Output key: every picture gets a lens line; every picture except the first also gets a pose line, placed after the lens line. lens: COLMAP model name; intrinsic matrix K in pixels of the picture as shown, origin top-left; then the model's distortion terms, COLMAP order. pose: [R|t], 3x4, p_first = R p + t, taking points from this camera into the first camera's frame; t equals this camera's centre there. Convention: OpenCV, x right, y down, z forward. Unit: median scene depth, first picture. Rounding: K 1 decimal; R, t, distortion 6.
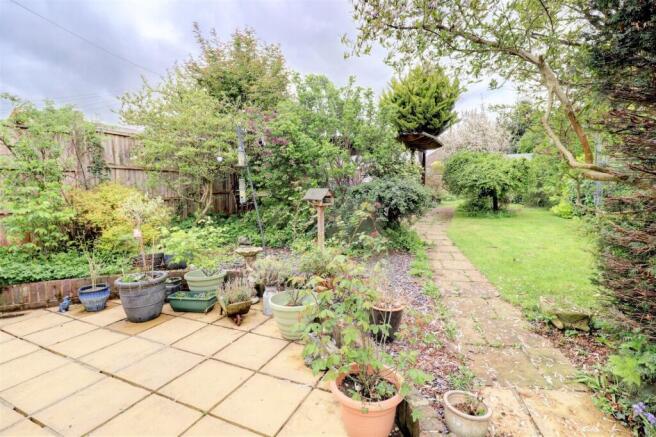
lens RADIAL K [[309.8, 0, 330.5], [0, 309.8, 215.5], [0, 0, 1]] dist [-0.001418, -0.000040]
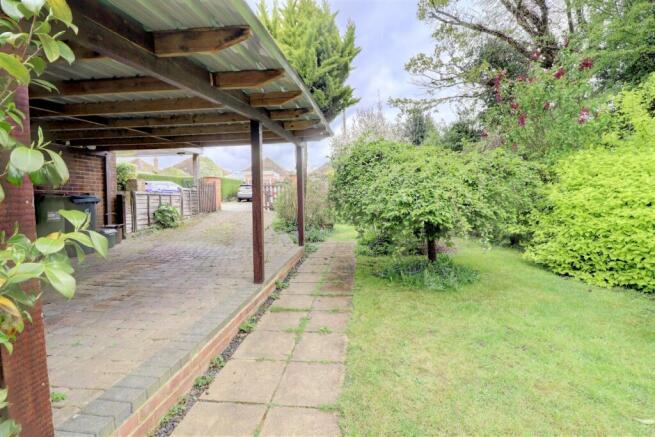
lens RADIAL K [[309.4, 0, 326.6], [0, 309.4, 218.4], [0, 0, 1]] dist [-0.001418, -0.000040]
pose [[0.953508, -0.021409, 0.300606, 0.178681], [0.027762, 0.999472, -0.016878, -0.064141], [-0.300086, 0.024438, 0.953599, 0.463679]]
